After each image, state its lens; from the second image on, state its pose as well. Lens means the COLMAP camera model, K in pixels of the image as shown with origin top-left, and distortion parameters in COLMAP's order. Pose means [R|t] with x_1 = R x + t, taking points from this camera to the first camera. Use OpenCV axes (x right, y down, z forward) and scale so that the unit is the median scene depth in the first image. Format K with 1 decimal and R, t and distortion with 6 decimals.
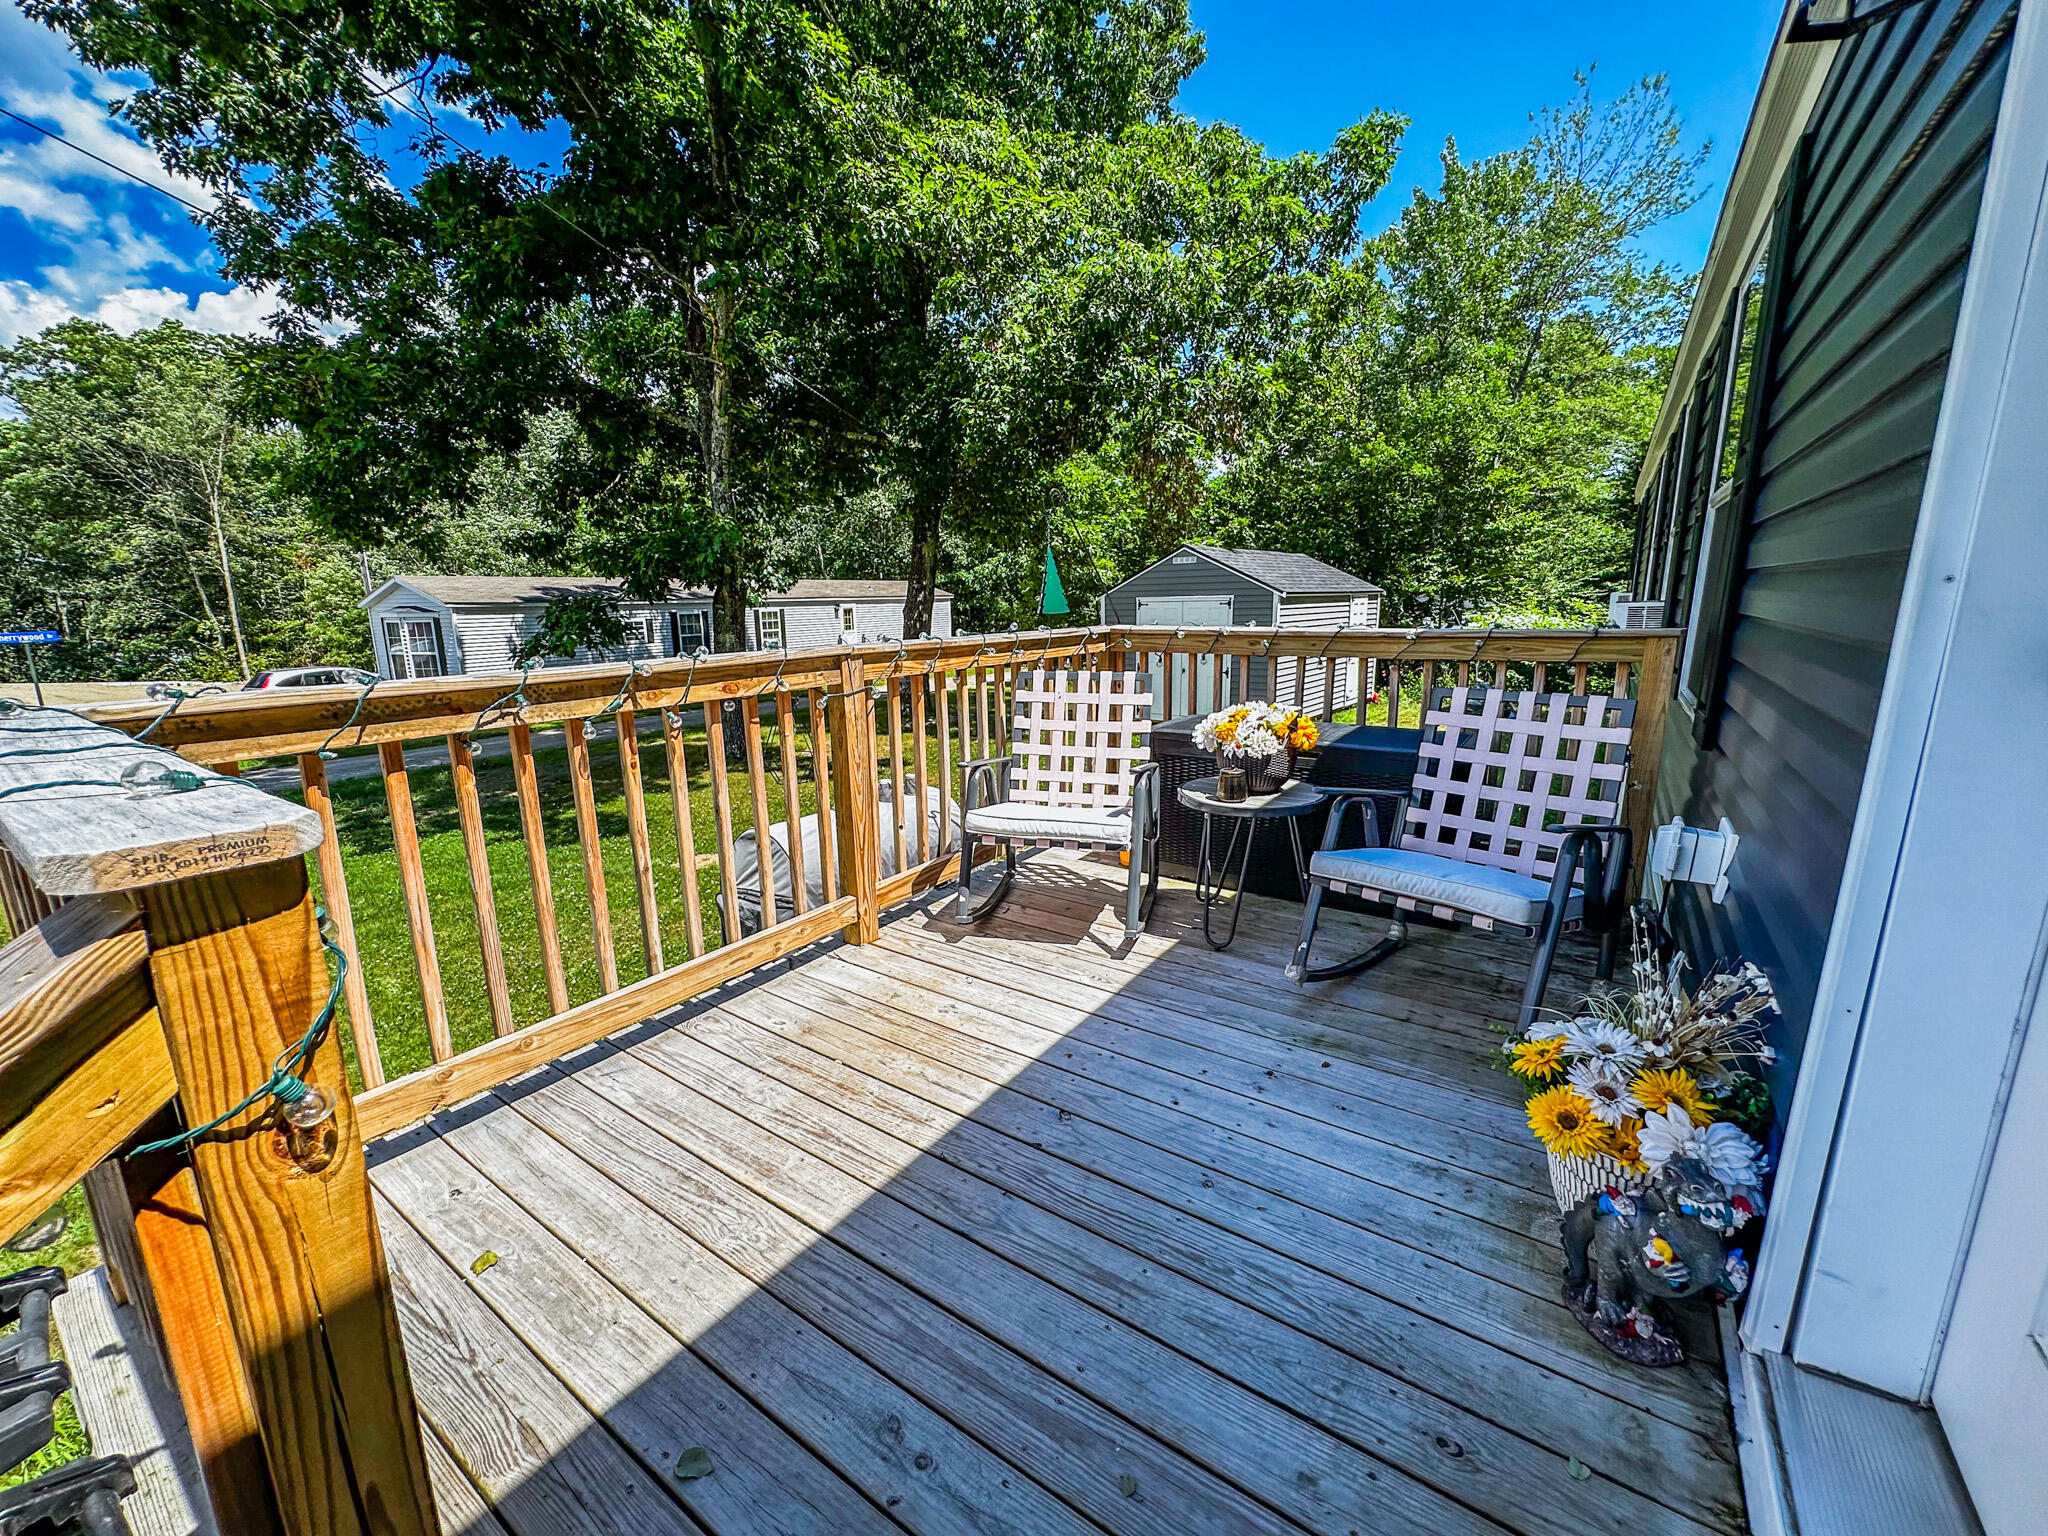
lens RADIAL K [[821.2, 0, 1024.0], [0, 821.2, 768.0], [0, 0, 1]] dist [-0.003719, -0.000120]
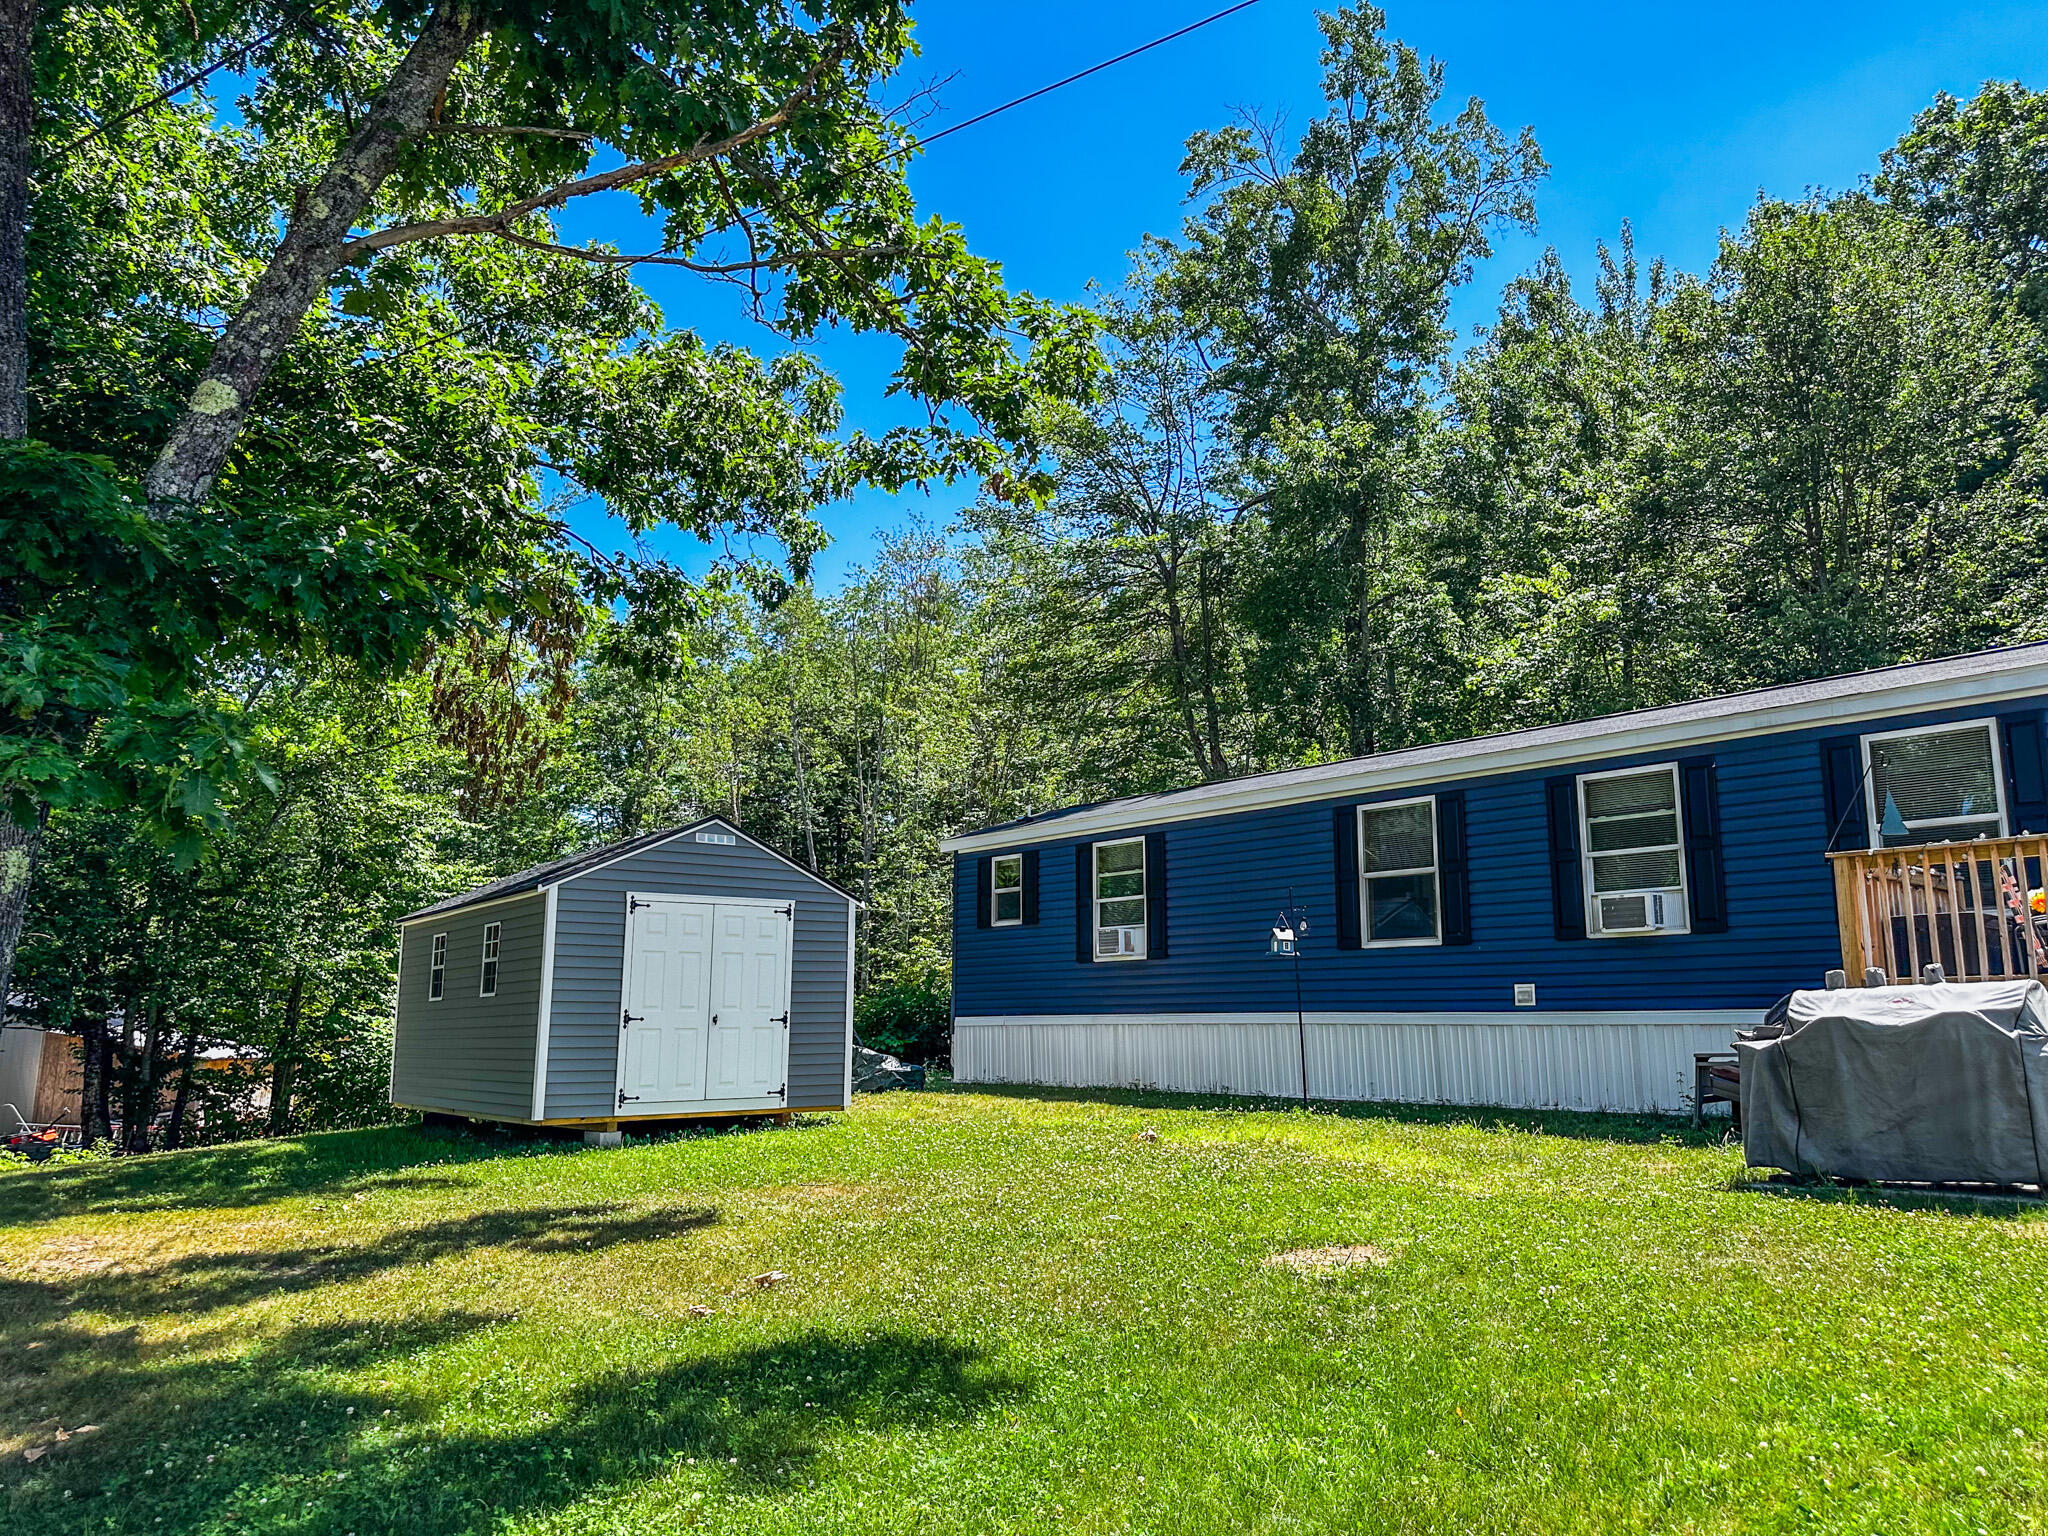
lens RADIAL K [[1397.2, 0, 1050.2], [0, 1397.2, 772.1], [0, 0, 1]] dist [0.077062, -0.001686]
pose [[0.244305, 0.188170, 0.951266, -3.071723], [0.191418, 0.952331, -0.237541, -0.004955], [-0.950618, 0.240122, 0.196640, 2.176316]]
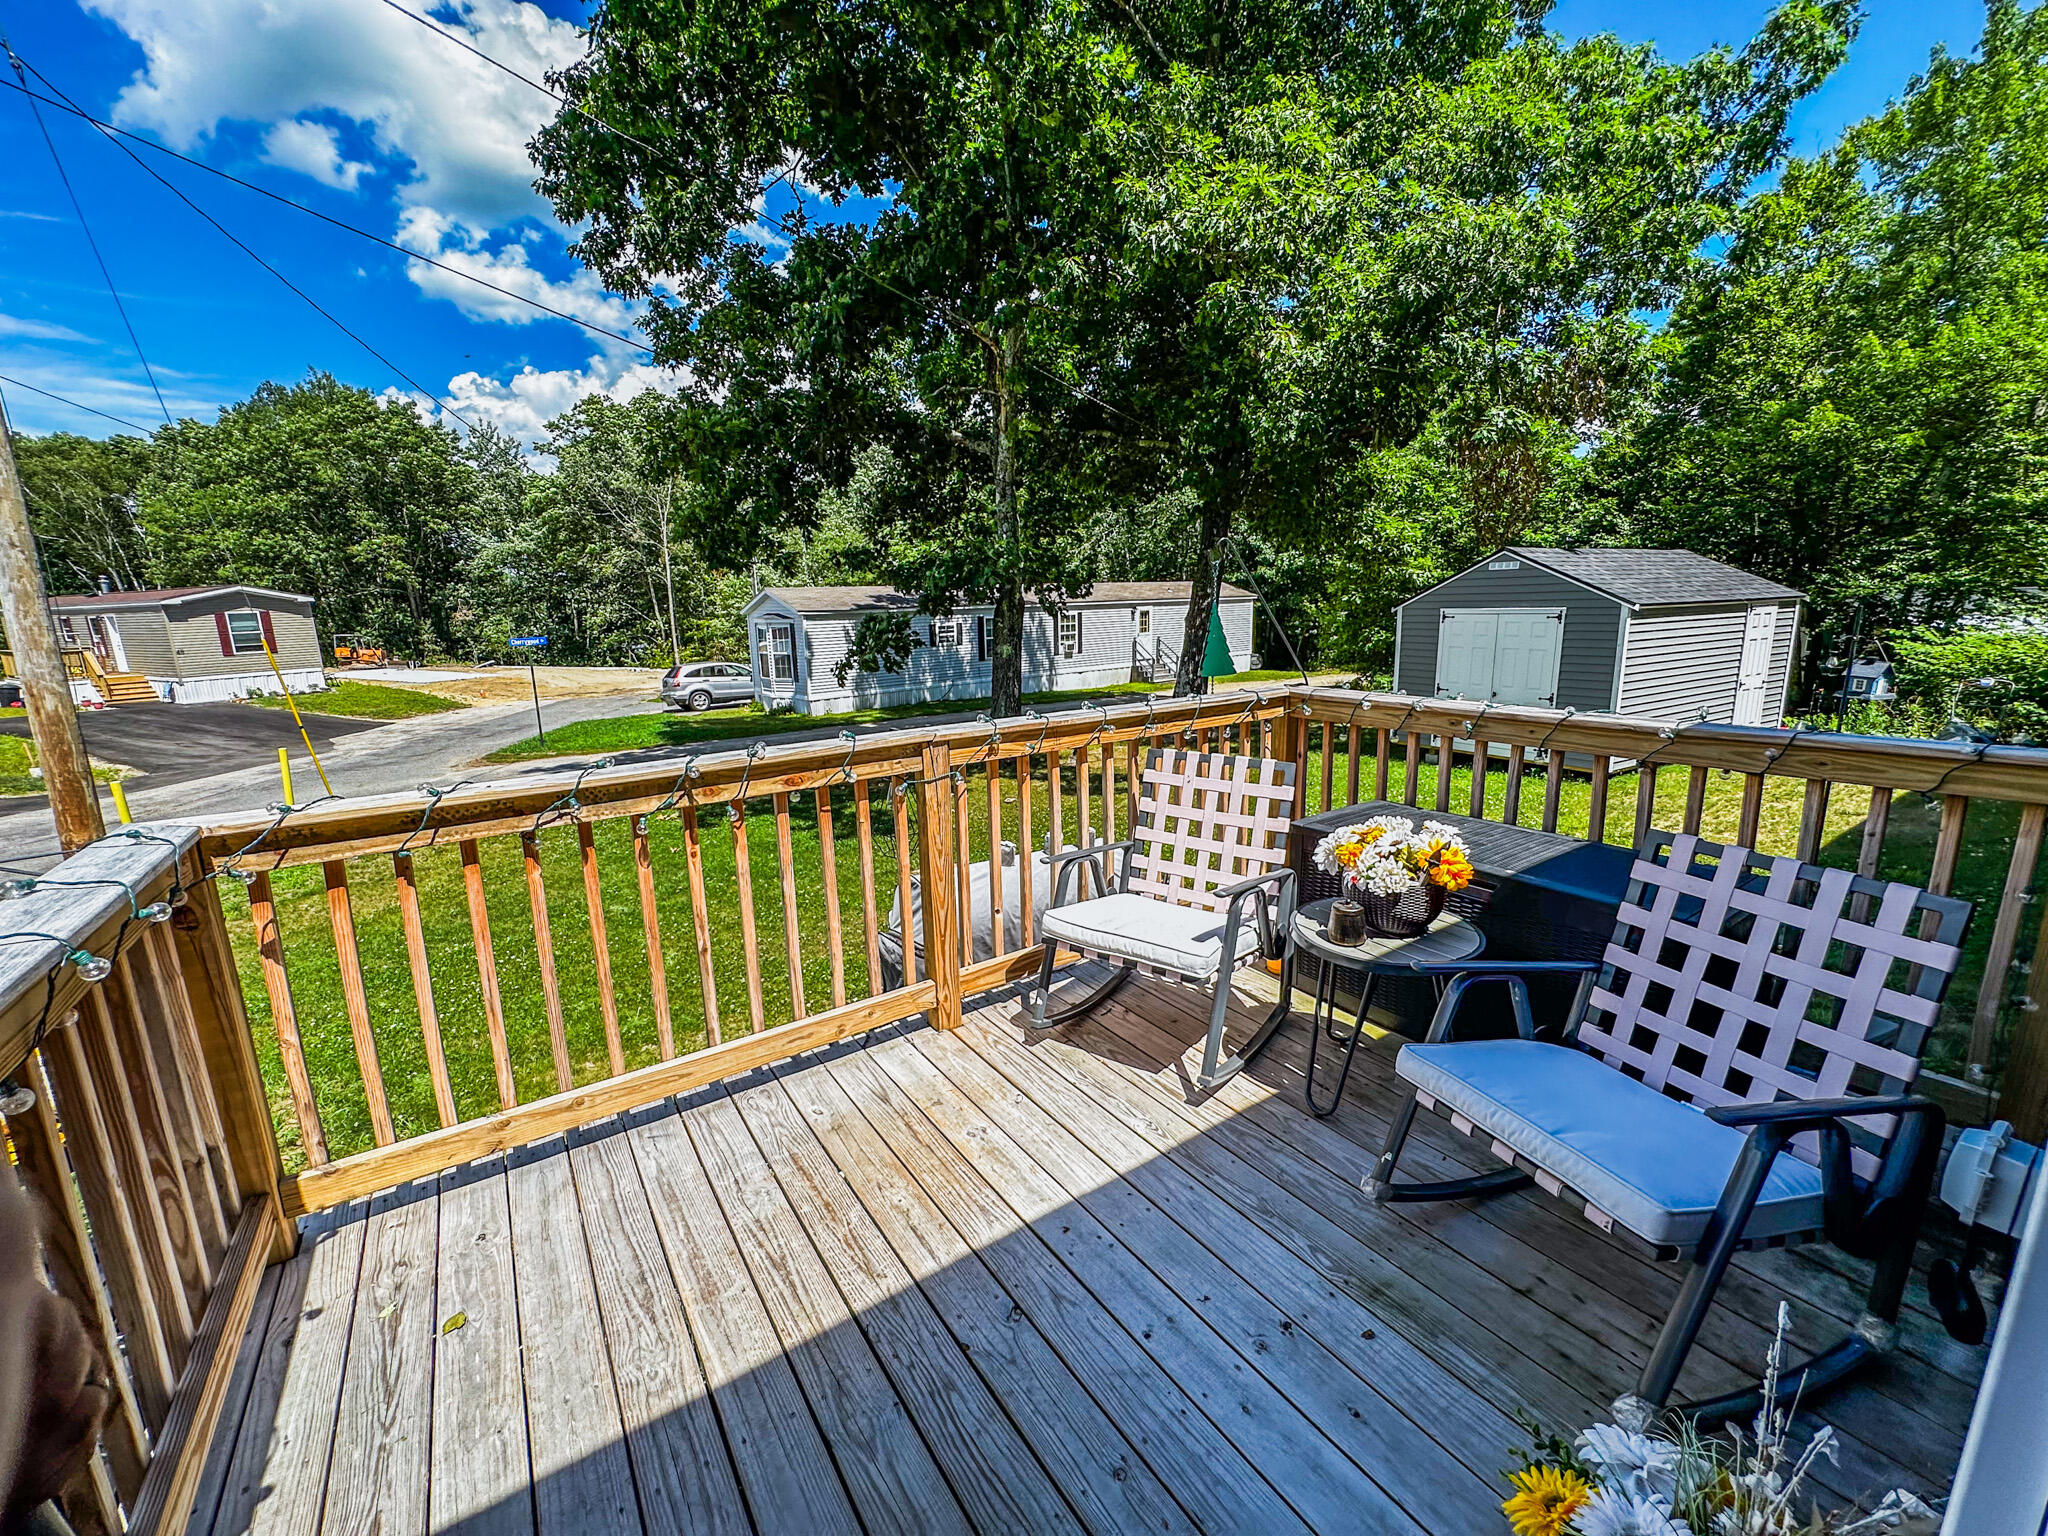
lens RADIAL K [[821.2, 0, 1024.0], [0, 821.2, 768.0], [0, 0, 1]] dist [-0.003719, -0.000120]
pose [[0.931726, 0.065323, -0.357239, 0.195329], [-0.063290, 0.997844, 0.017393, -0.105338], [0.357605, 0.006404, 0.933851, 0.100663]]
